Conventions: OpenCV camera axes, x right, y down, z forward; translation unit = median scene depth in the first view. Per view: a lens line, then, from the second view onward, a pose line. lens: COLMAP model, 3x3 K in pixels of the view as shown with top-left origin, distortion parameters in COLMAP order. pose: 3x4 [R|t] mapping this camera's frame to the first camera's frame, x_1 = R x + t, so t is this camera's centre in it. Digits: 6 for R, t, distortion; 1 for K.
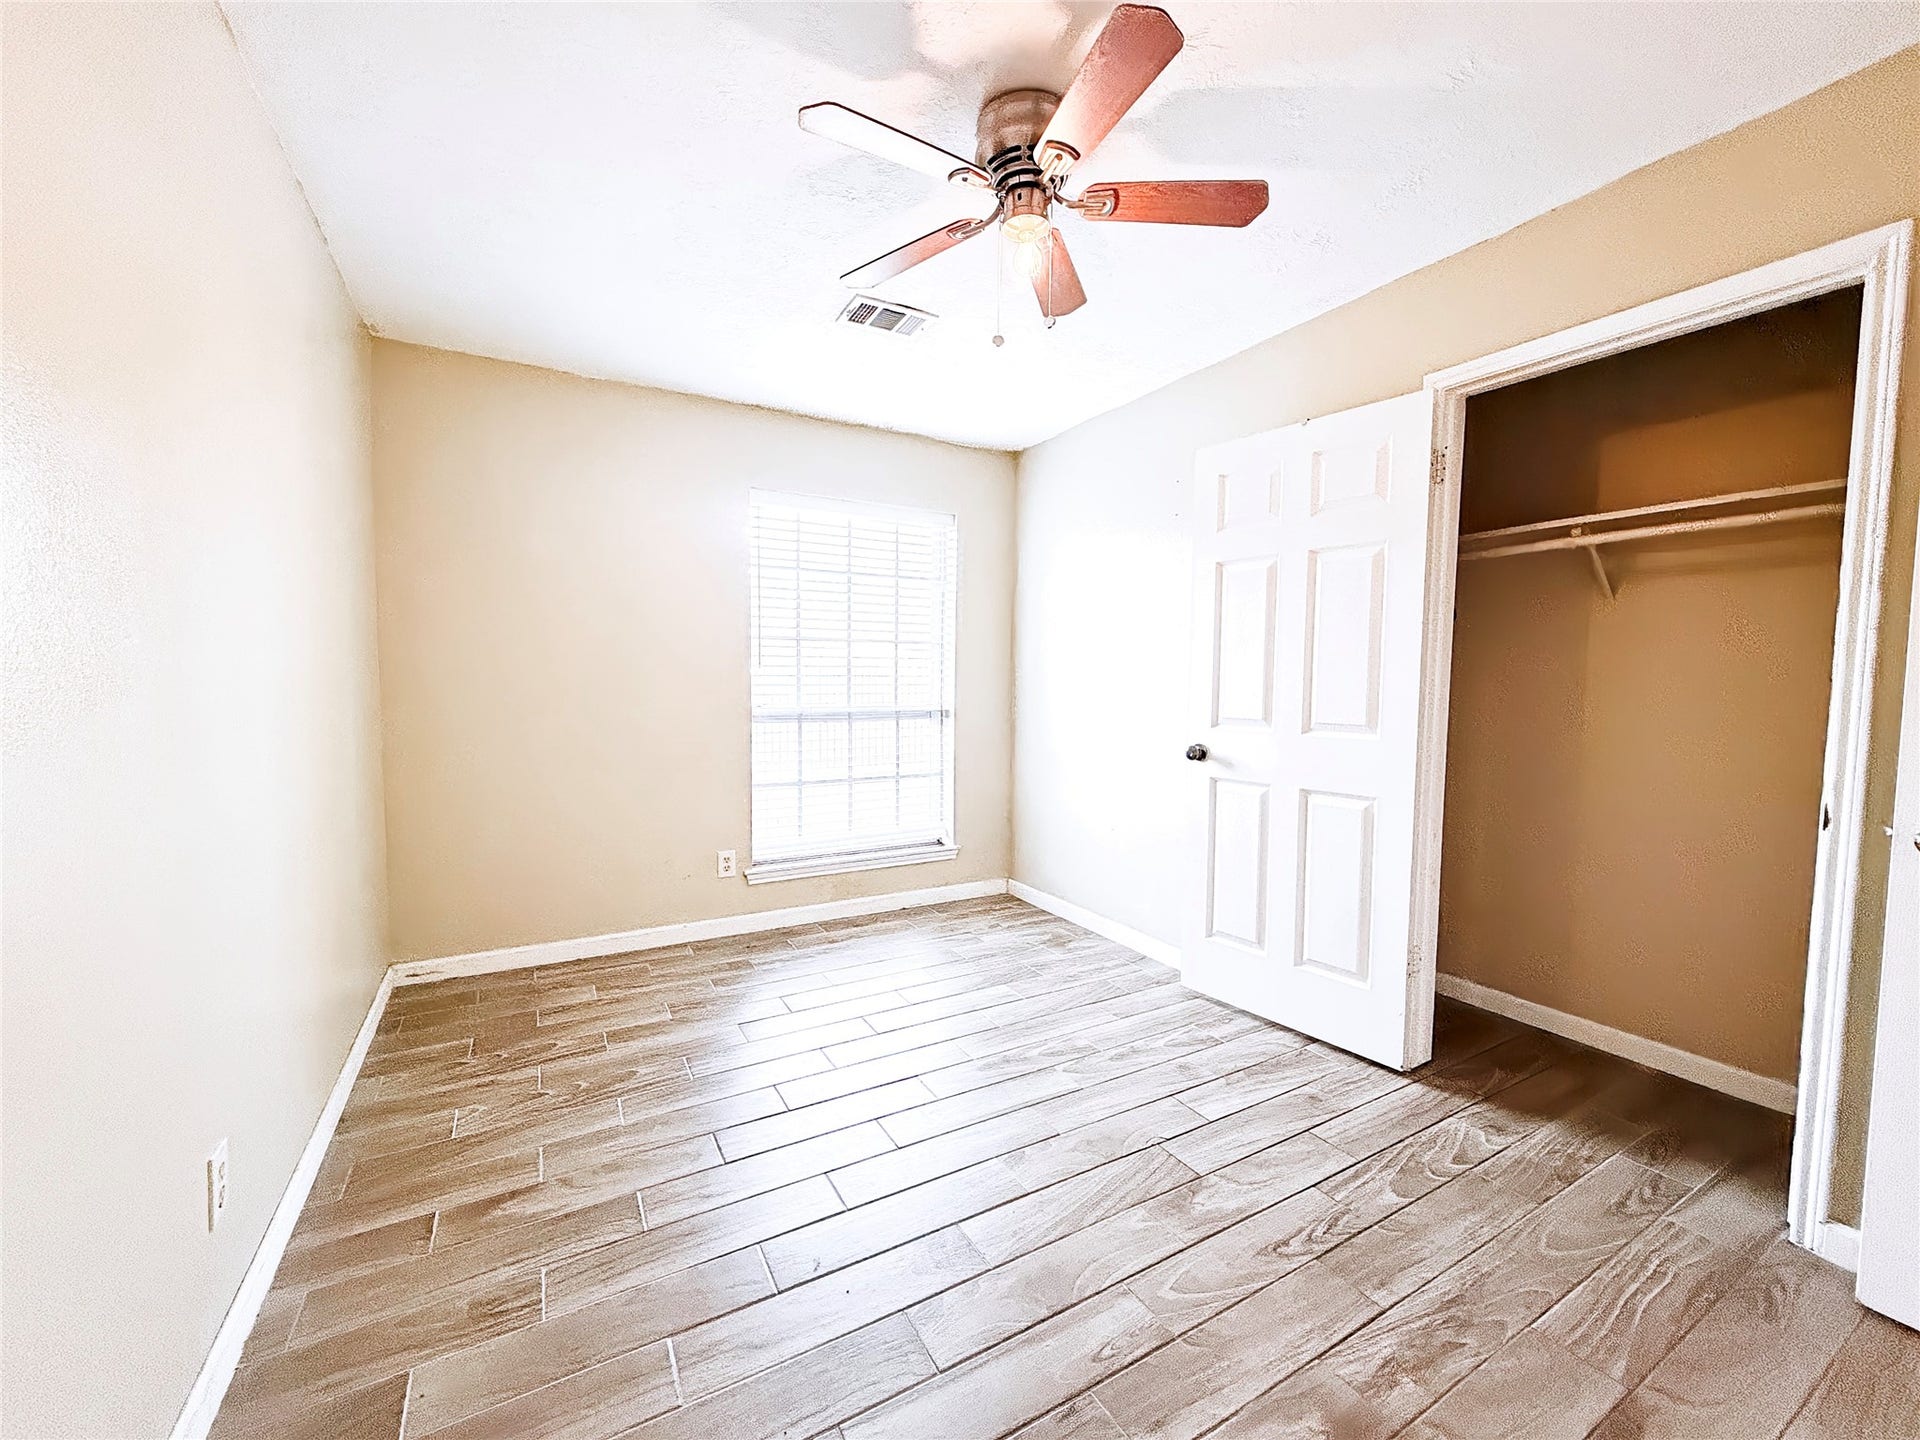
lens RADIAL K [[781.6, 0, 960.2], [0, 781.6, 724.8], [0, 0, 1]] dist [0.001567, 0.000481]
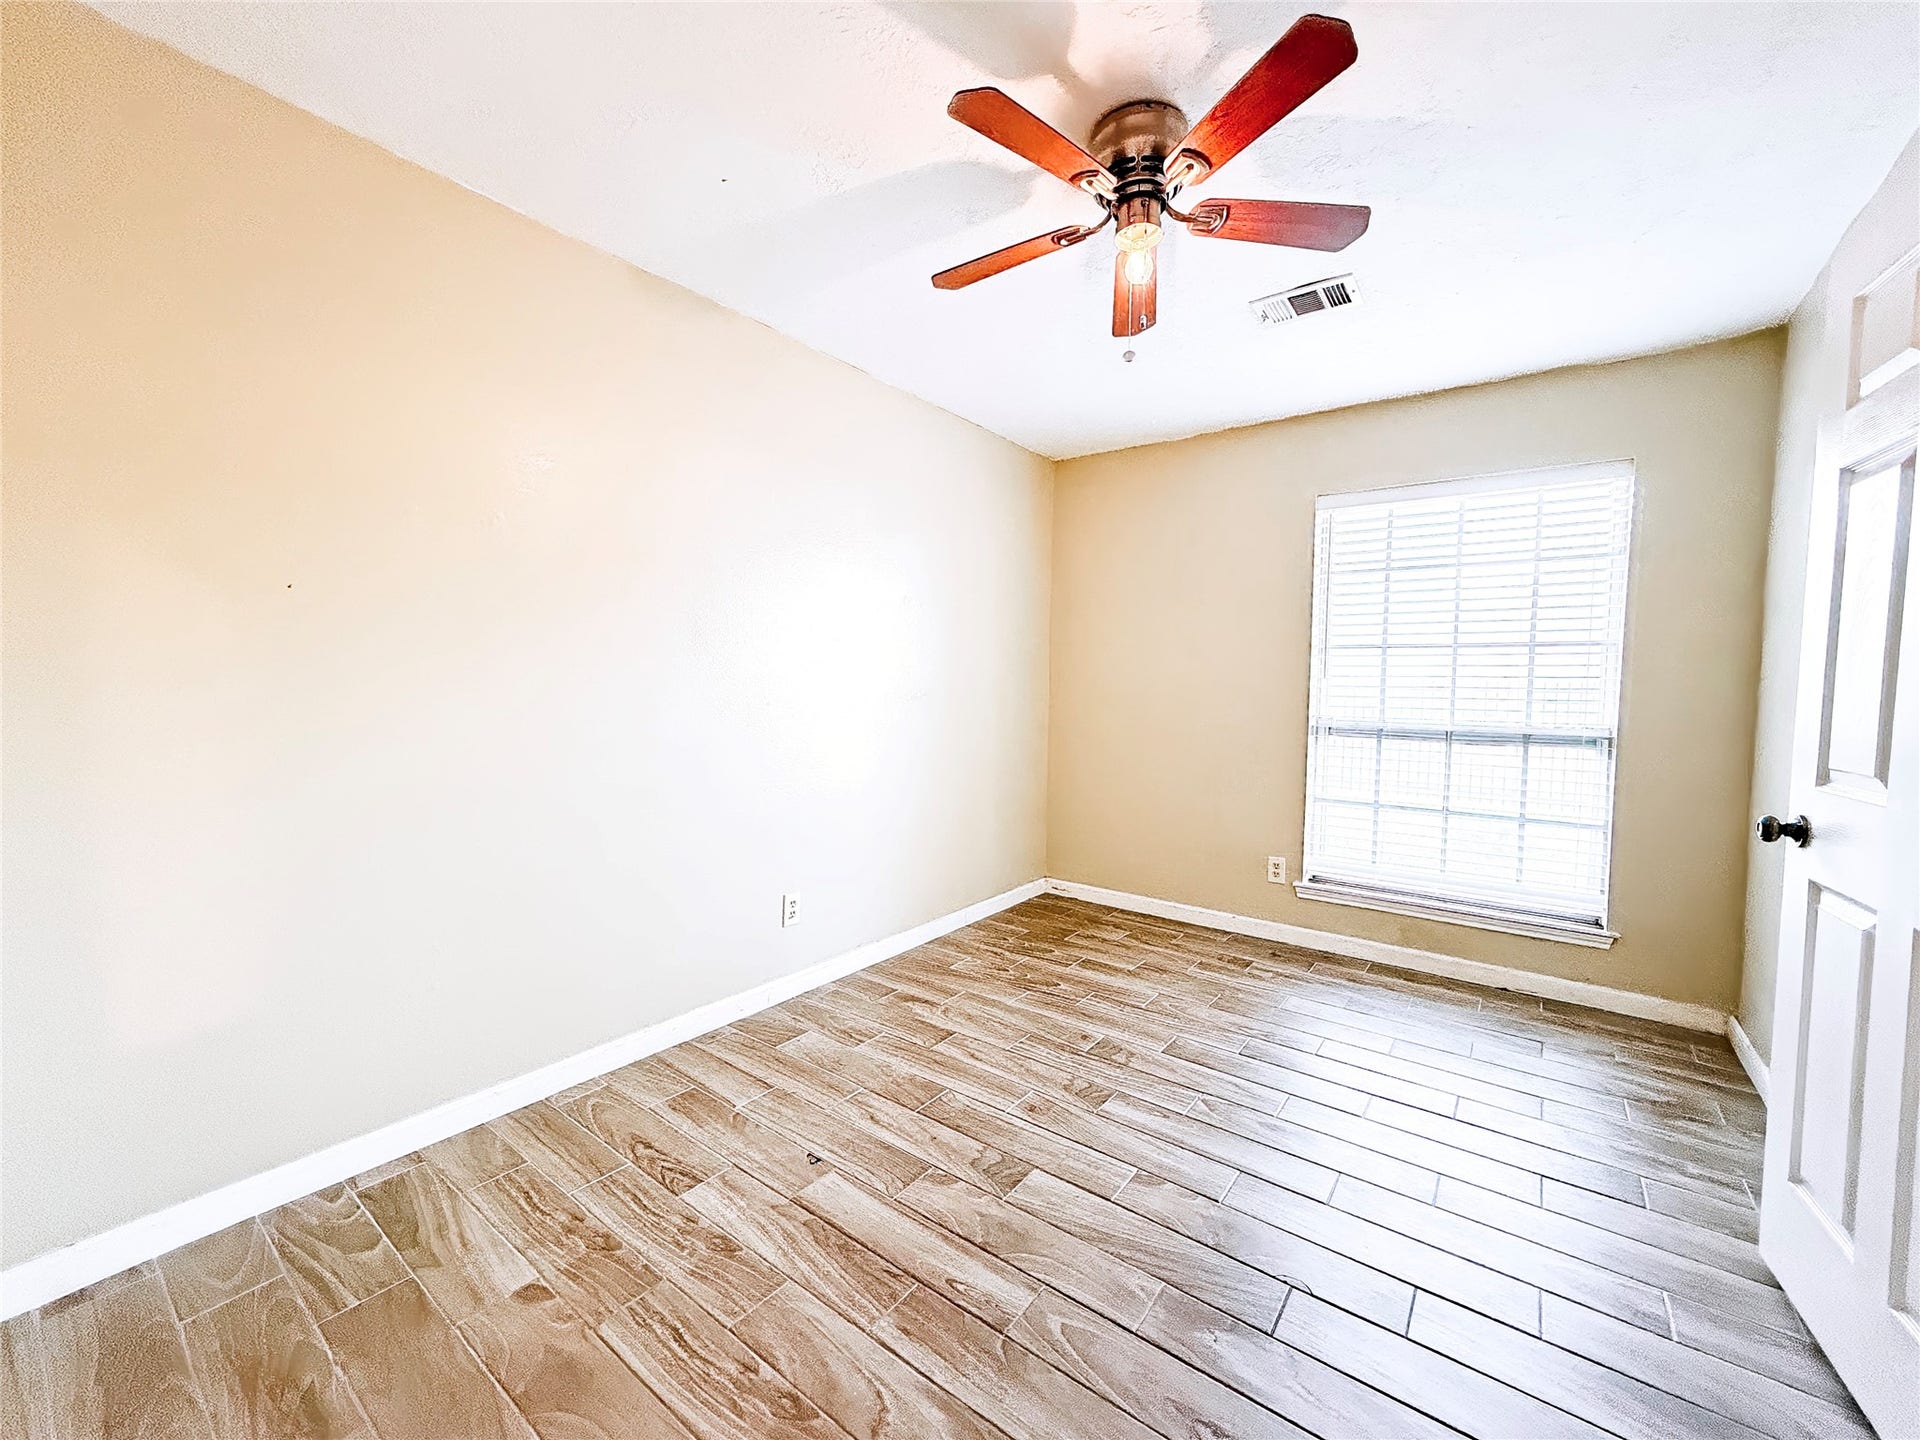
lens RADIAL K [[781.6, 0, 960.2], [0, 781.6, 724.8], [0, 0, 1]] dist [0.001567, 0.000481]
pose [[0.379841, 0.050687, -0.923662, 0.480926], [-0.069864, 0.997218, 0.025993, -0.008885], [0.922410, 0.054657, 0.382326, 0.218764]]
